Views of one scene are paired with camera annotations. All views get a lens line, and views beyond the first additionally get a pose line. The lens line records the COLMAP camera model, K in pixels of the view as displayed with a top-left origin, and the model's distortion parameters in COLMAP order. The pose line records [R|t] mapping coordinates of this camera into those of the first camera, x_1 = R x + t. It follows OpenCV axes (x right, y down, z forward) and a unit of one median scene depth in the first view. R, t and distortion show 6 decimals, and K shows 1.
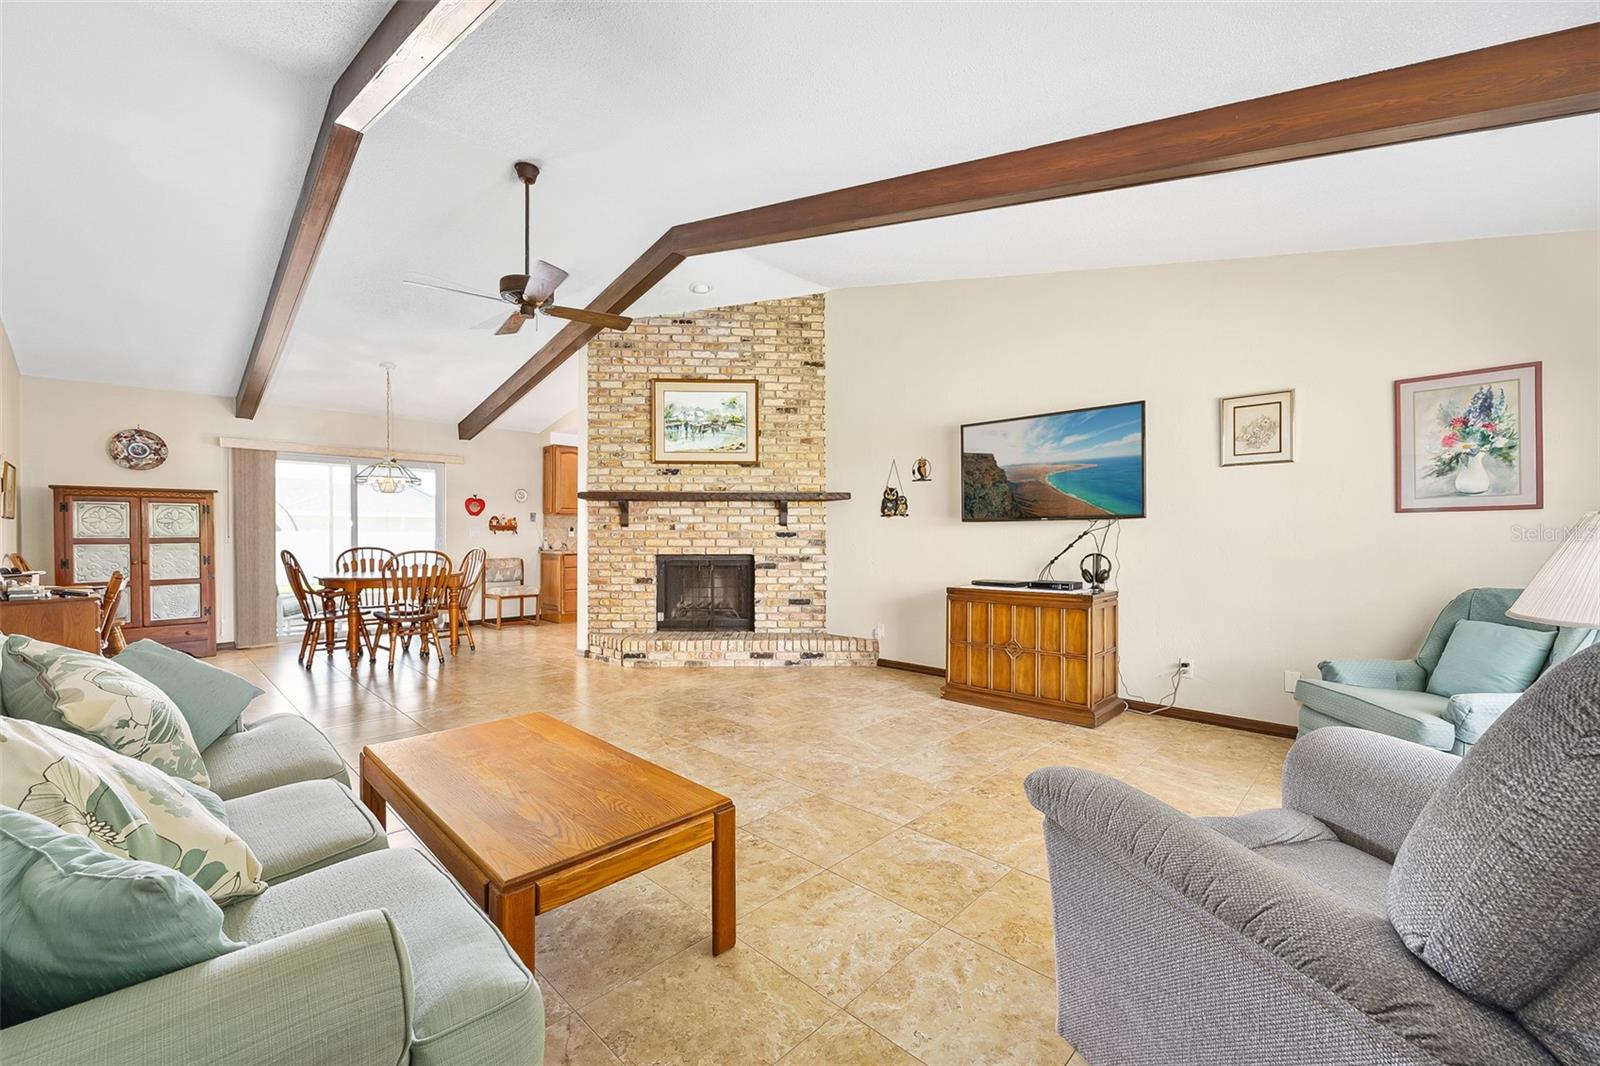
lens RADIAL K [[635.5, 0, 800.0], [0, 635.5, 533.0], [0, 0, 1]] dist [0.000259, -0.000017]
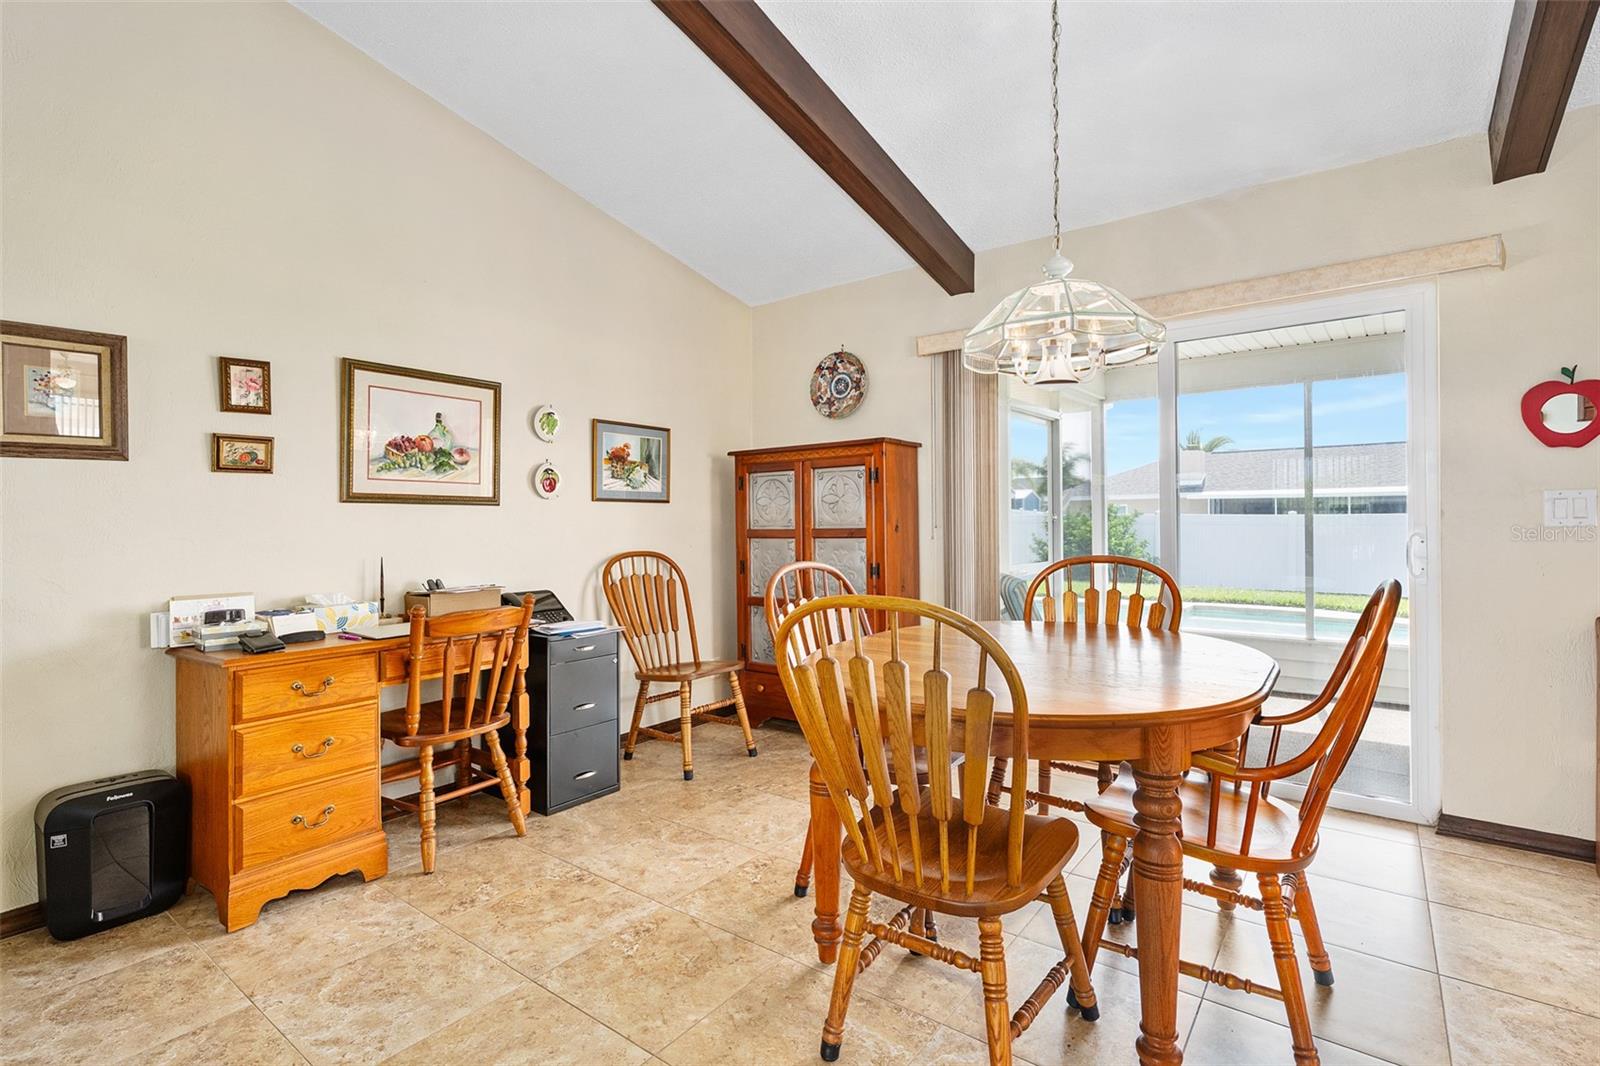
lens RADIAL K [[761.7, 0, 798.3], [0, 761.7, 521.8], [0, 0, 1]] dist [-0.000167, 0.000120]
pose [[0.110354, -0.004111, -0.993884, -0.303224], [0.012494, 0.999918, -0.002749, 0.003003], [0.993814, -0.012114, 0.110396, 0.855274]]
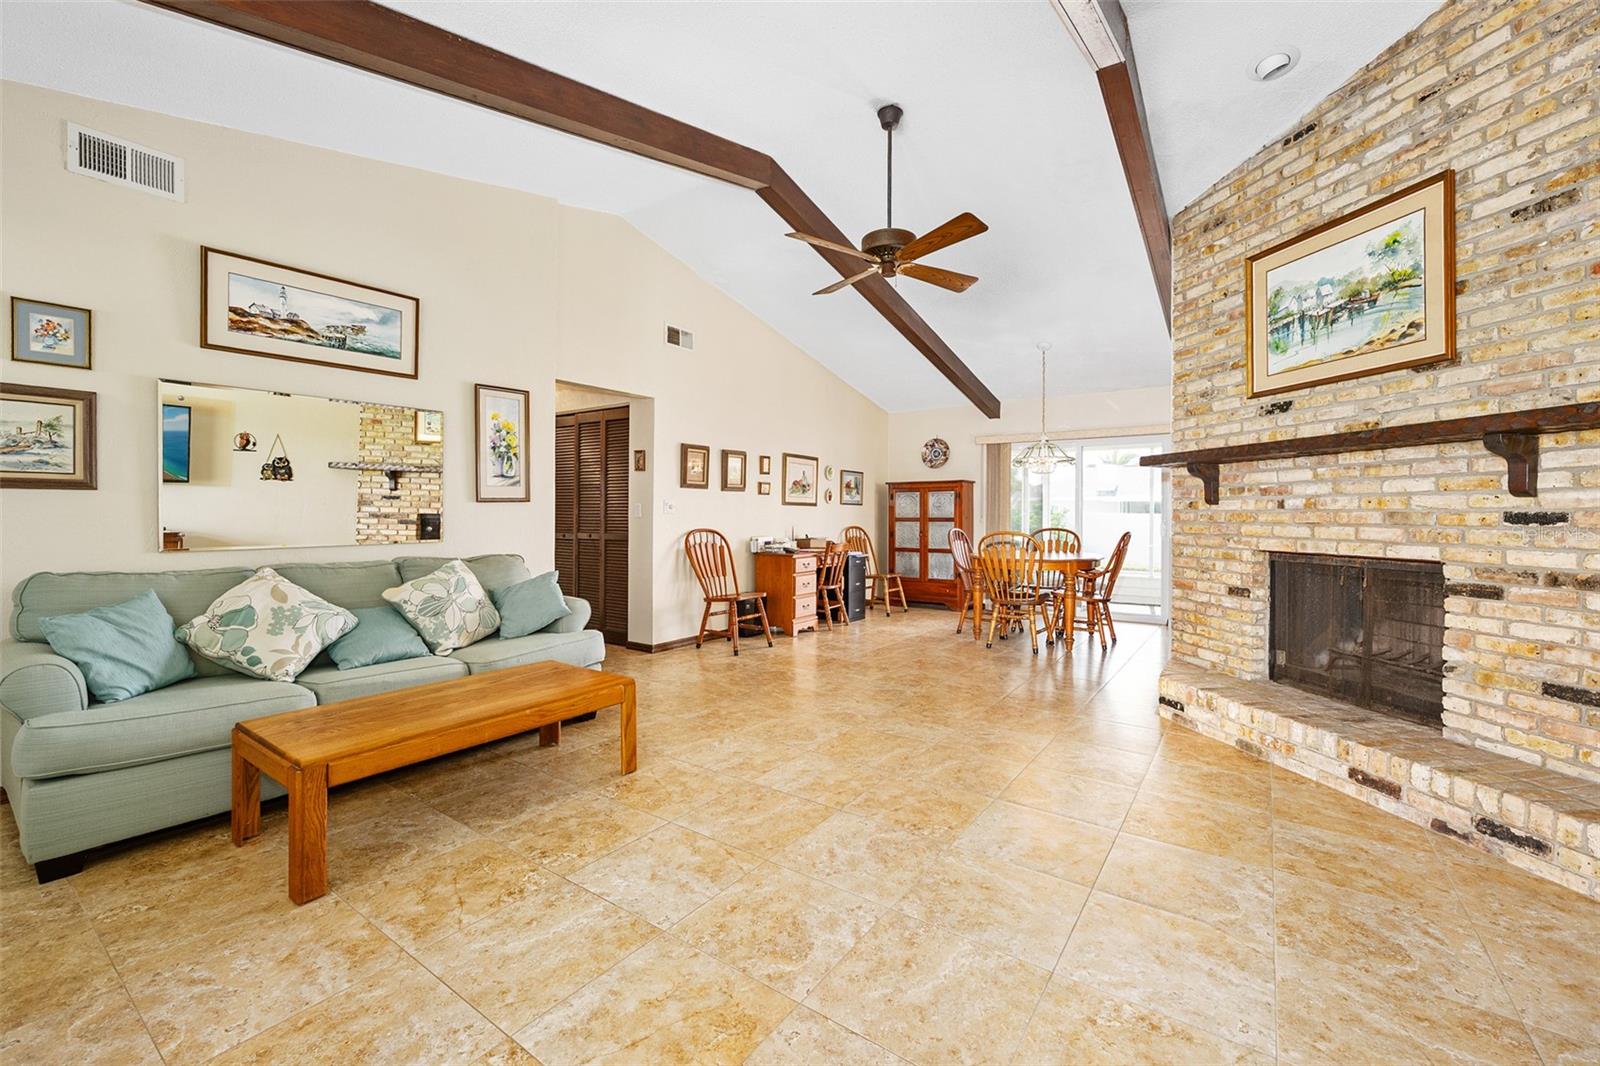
lens RADIAL K [[661.7, 0, 802.5], [0, 661.7, 511.6], [0, 0, 1]] dist [-0.000012, 0.000087]
pose [[0.153111, -0.003581, -0.988203, 0.322088], [-0.002809, 0.999988, -0.004058, 0.001477], [0.988205, 0.003397, 0.153099, 0.483482]]
